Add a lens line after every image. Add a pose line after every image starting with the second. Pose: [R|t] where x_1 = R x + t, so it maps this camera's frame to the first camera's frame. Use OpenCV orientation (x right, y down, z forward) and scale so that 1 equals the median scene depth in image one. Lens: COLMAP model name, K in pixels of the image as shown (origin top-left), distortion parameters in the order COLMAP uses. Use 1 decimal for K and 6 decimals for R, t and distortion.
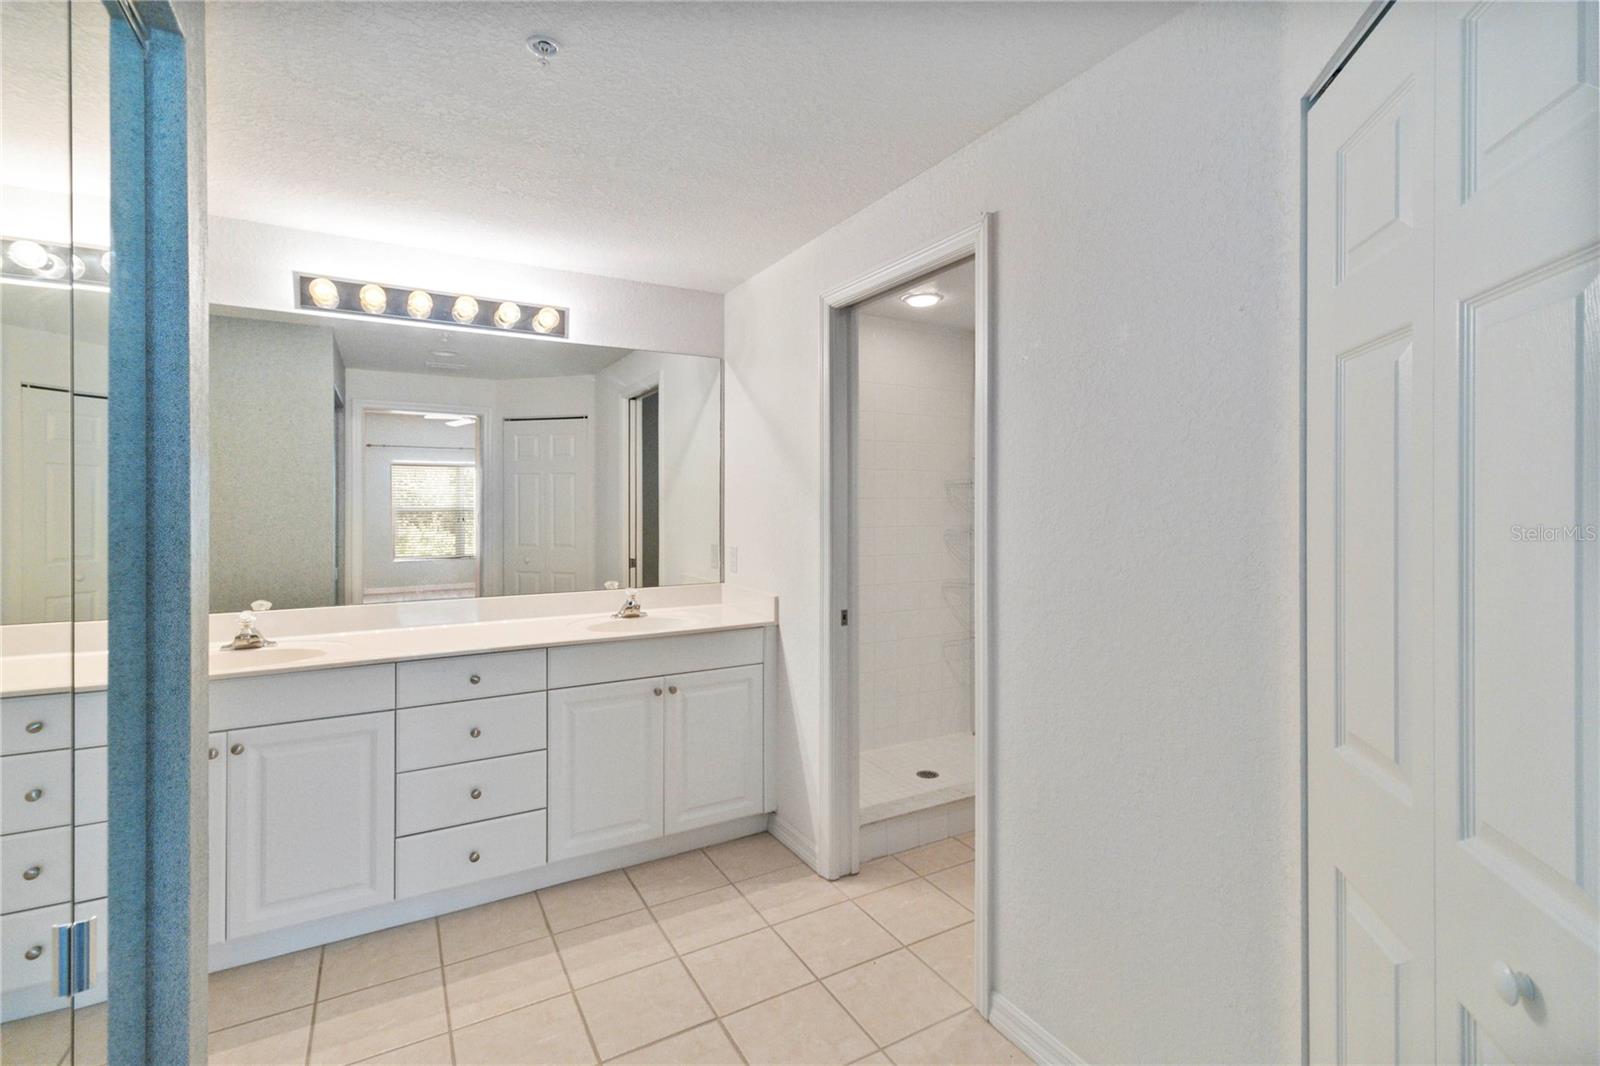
lens RADIAL K [[723.1, 0, 804.9], [0, 723.1, 503.0], [0, 0, 1]] dist [-0.000769, -0.000861]
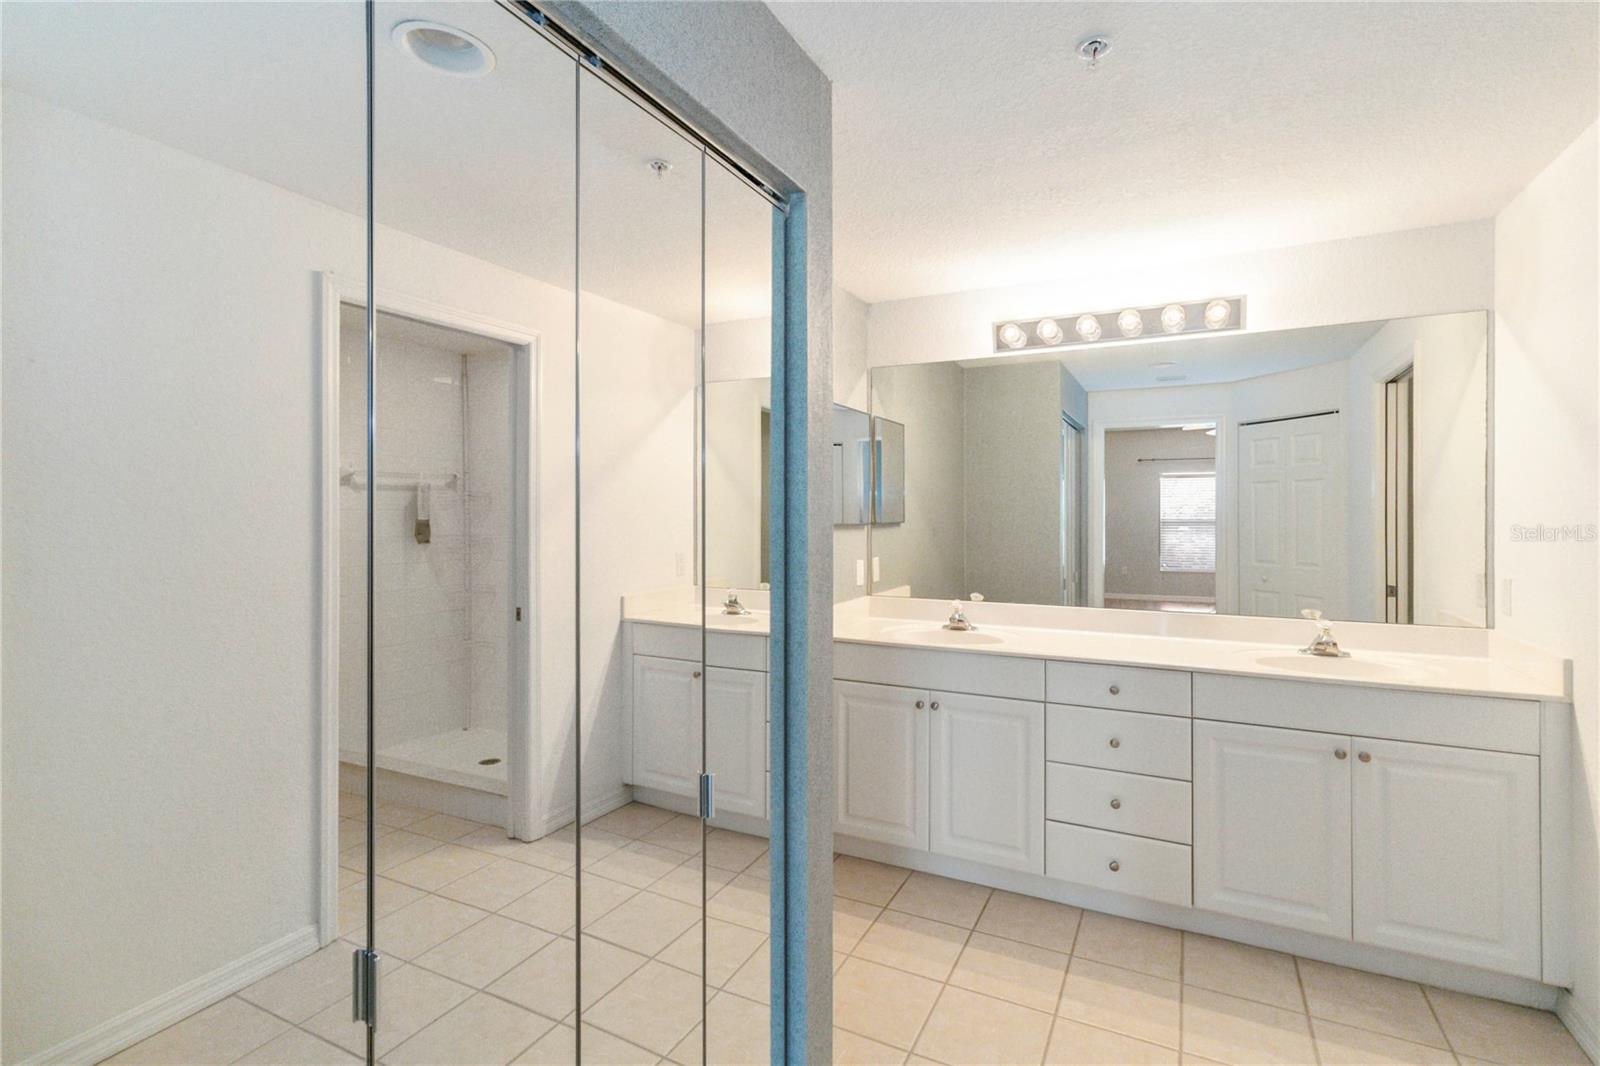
lens RADIAL K [[734.8, 0, 833.4], [0, 734.8, 513.5], [0, 0, 1]] dist [0.003380, -0.000819]
pose [[0.559933, -0.000388, -0.828537, 0.153222], [-0.000997, 0.999999, -0.001142, -0.000167], [0.828537, 0.001465, 0.559932, 0.088828]]
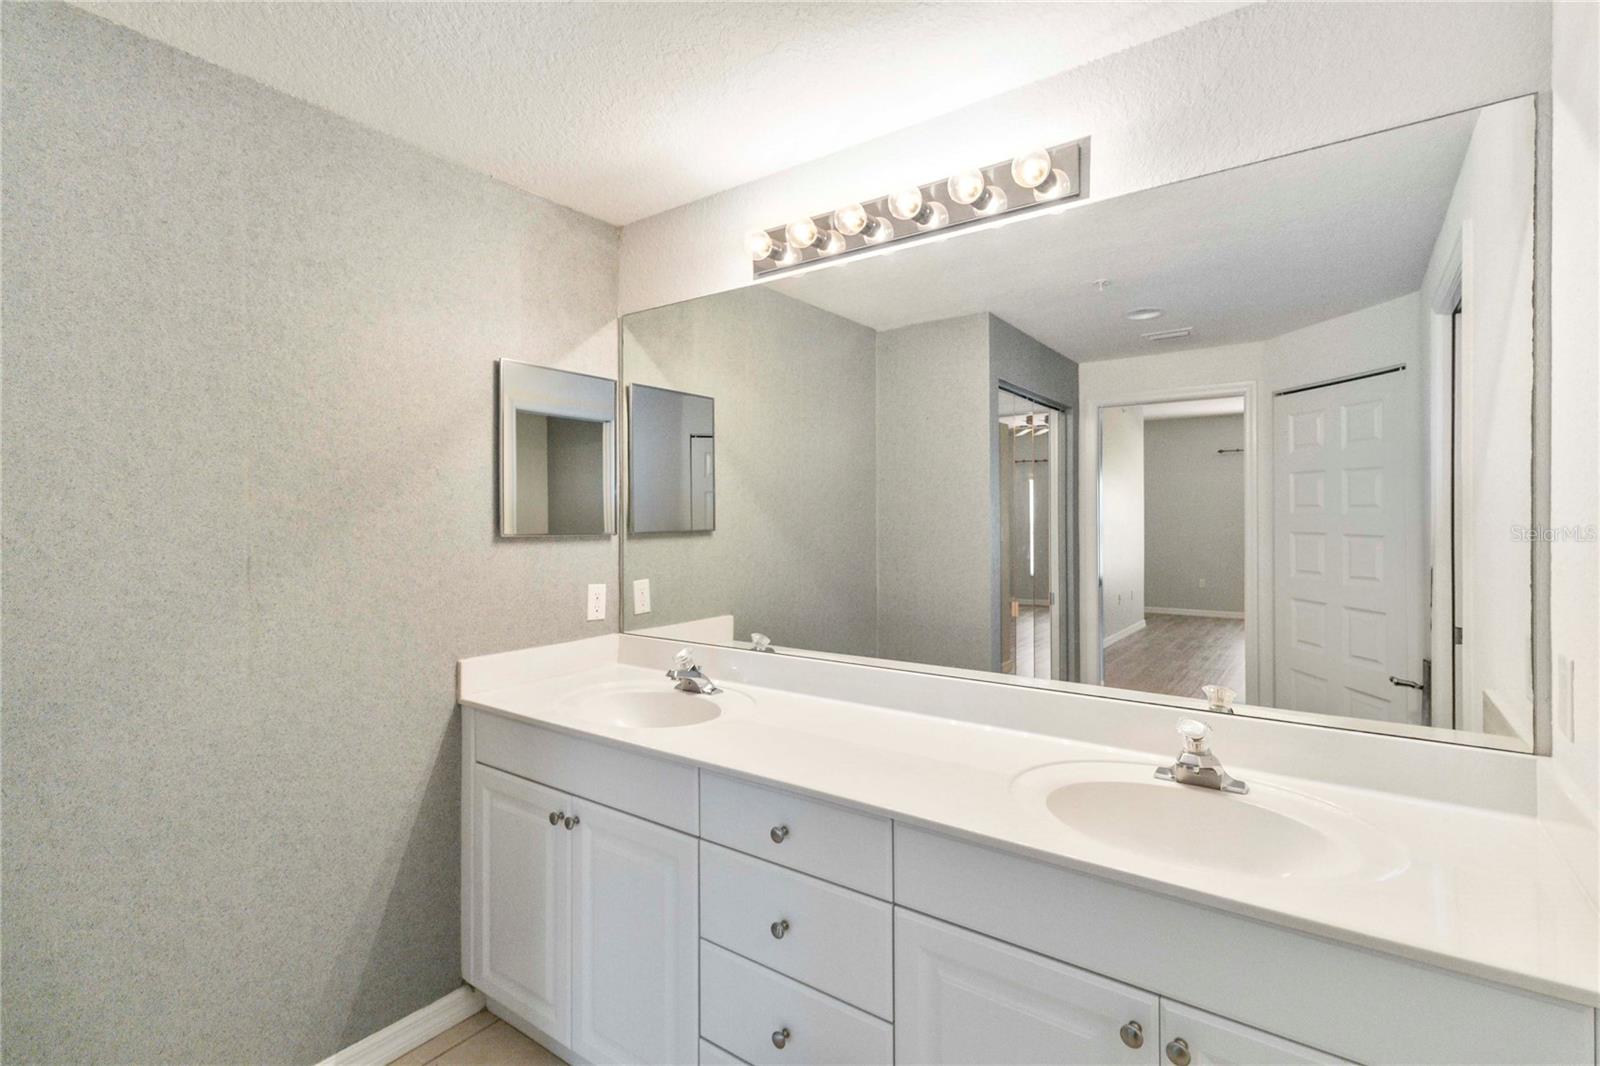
lens RADIAL K [[734.8, 0, 833.4], [0, 734.8, 513.5], [0, 0, 1]] dist [0.003380, -0.000819]
pose [[0.420608, -0.005811, -0.907224, 0.074007], [0.003054, 0.999983, -0.004989, -0.002589], [0.907237, -0.000673, 0.420618, 0.705839]]
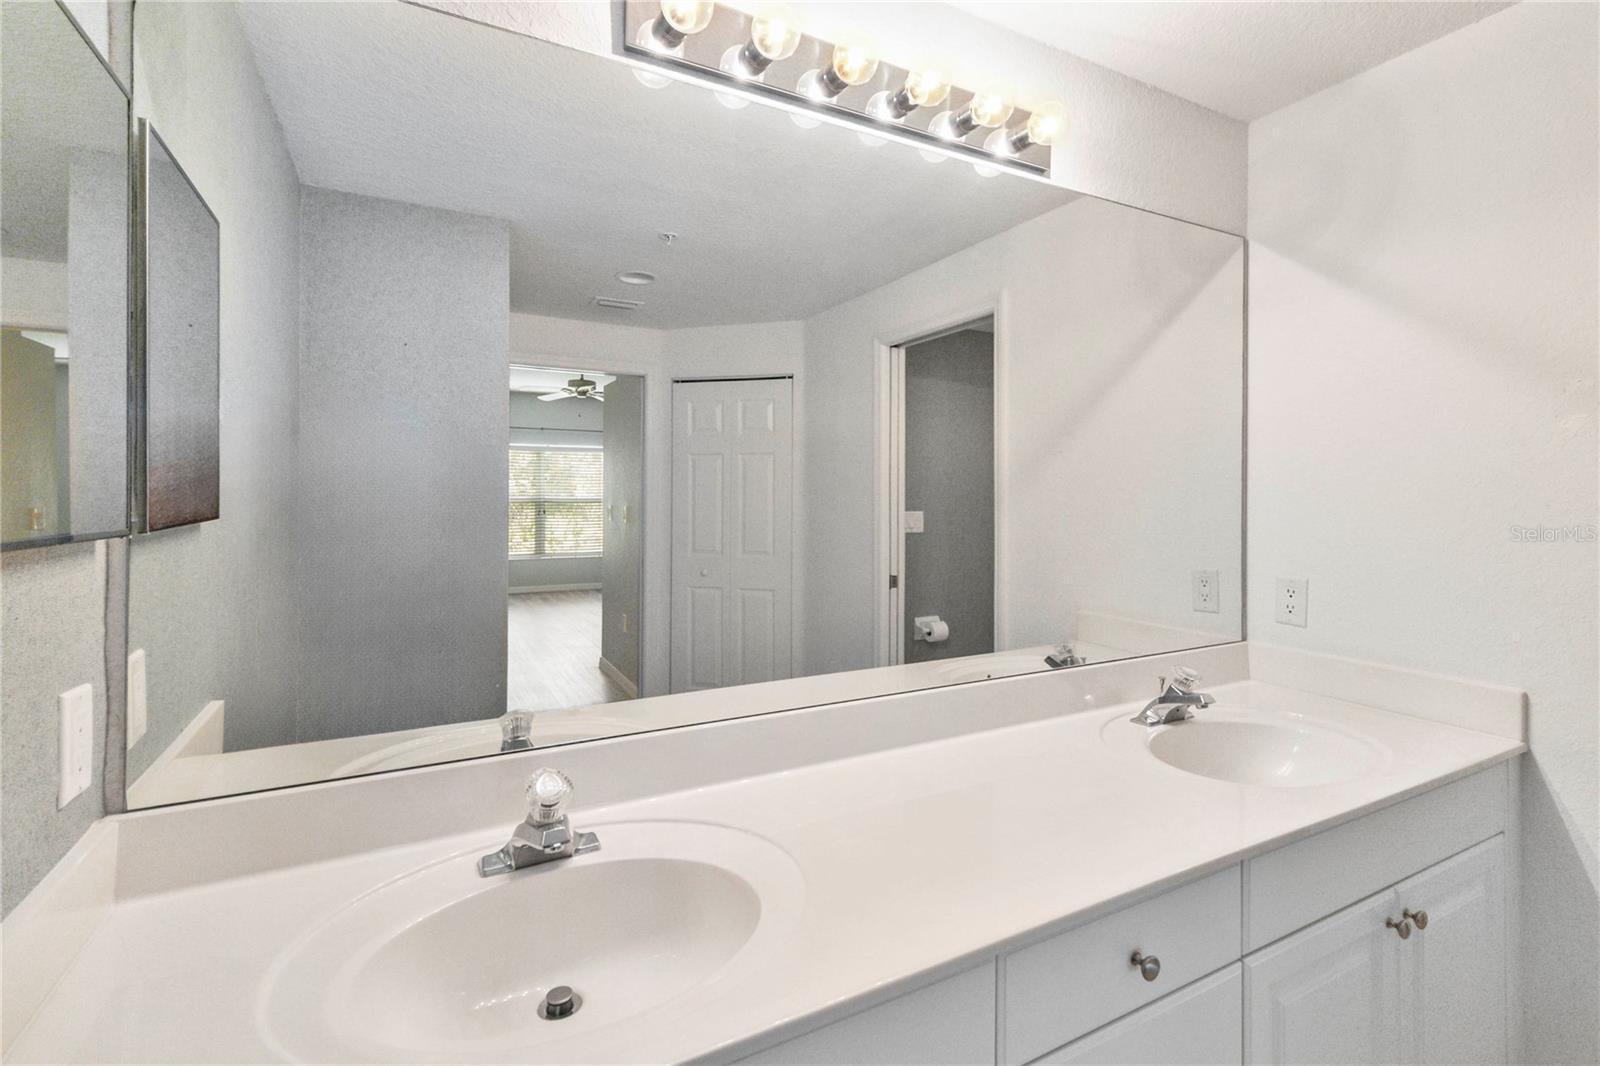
lens RADIAL K [[731.5, 0, 798.2], [0, 731.5, 487.3], [0, 0, 1]] dist [0.005250, 0.000280]
pose [[0.999499, 0.006087, -0.031066, -0.560023], [-0.006394, 0.999932, -0.009787, -0.000296], [0.031004, 0.009981, 0.999469, 0.541025]]
